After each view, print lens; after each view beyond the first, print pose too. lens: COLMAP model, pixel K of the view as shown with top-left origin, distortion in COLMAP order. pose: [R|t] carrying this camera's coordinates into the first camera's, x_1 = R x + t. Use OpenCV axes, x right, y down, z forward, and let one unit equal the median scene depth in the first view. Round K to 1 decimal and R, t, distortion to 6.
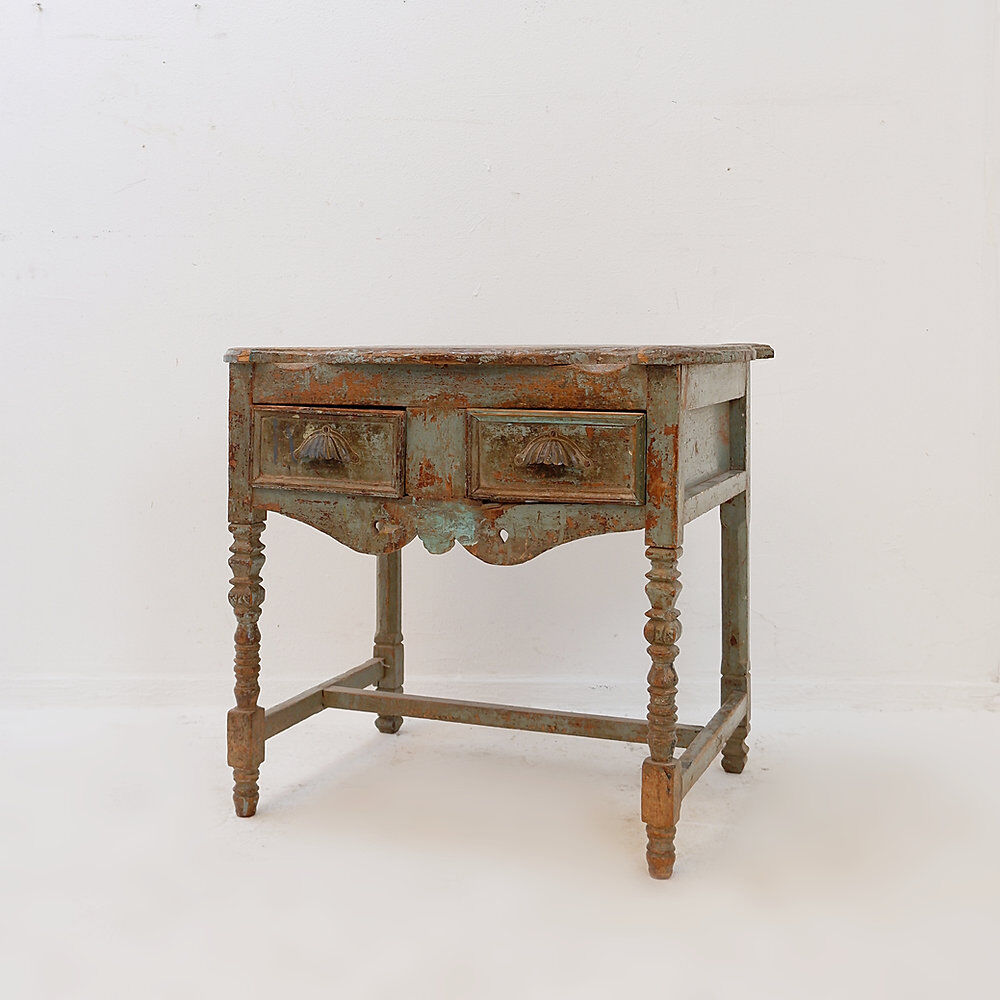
lens RADIAL K [[1233.0, 0, 499.9], [0, 1233.0, 455.1], [0, 0, 1]] dist [-0.011384, -0.004950]
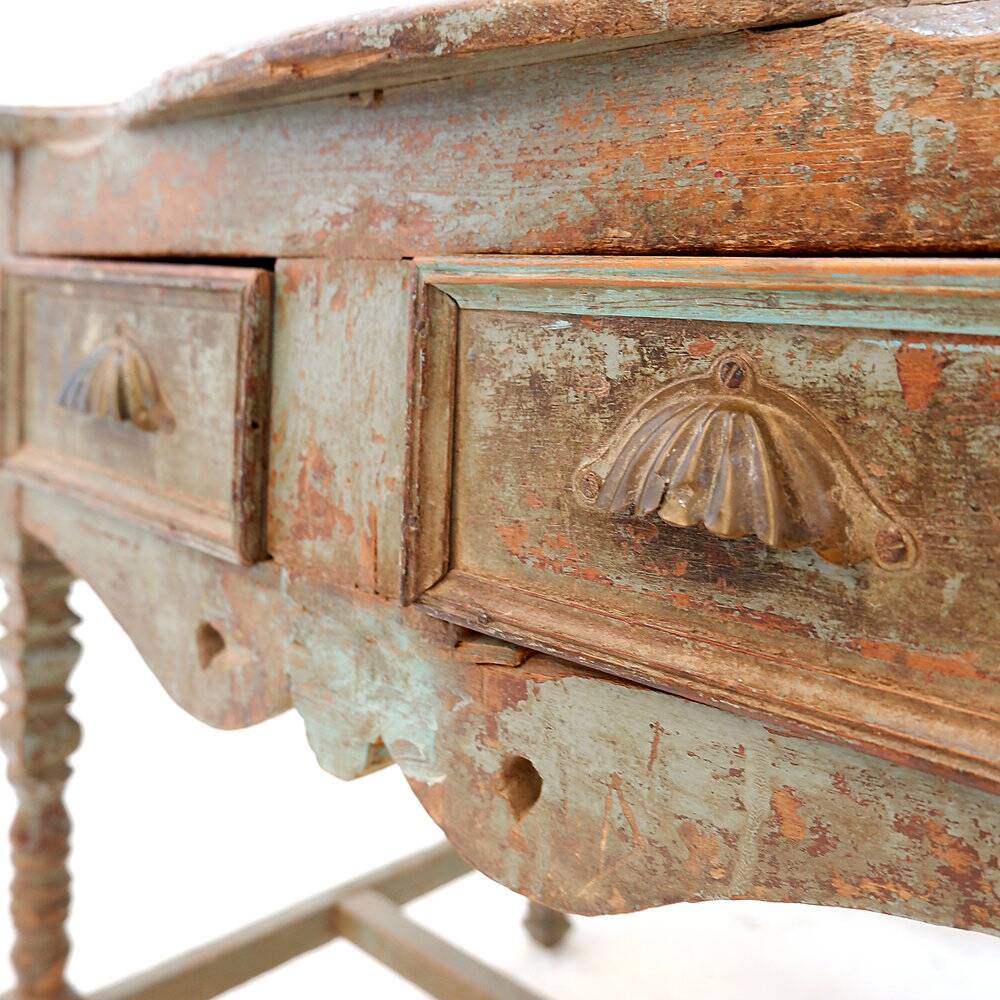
lens RADIAL K [[1105.7, 0, 498.8], [0, 1105.7, 440.0], [0, 0, 1]] dist [-0.004009, 0.013088]
pose [[0.923542, 0.078052, -0.375472, 0.074221], [-0.063886, 0.996701, 0.050051, -0.012789], [0.378140, -0.022237, 0.925481, 0.789777]]
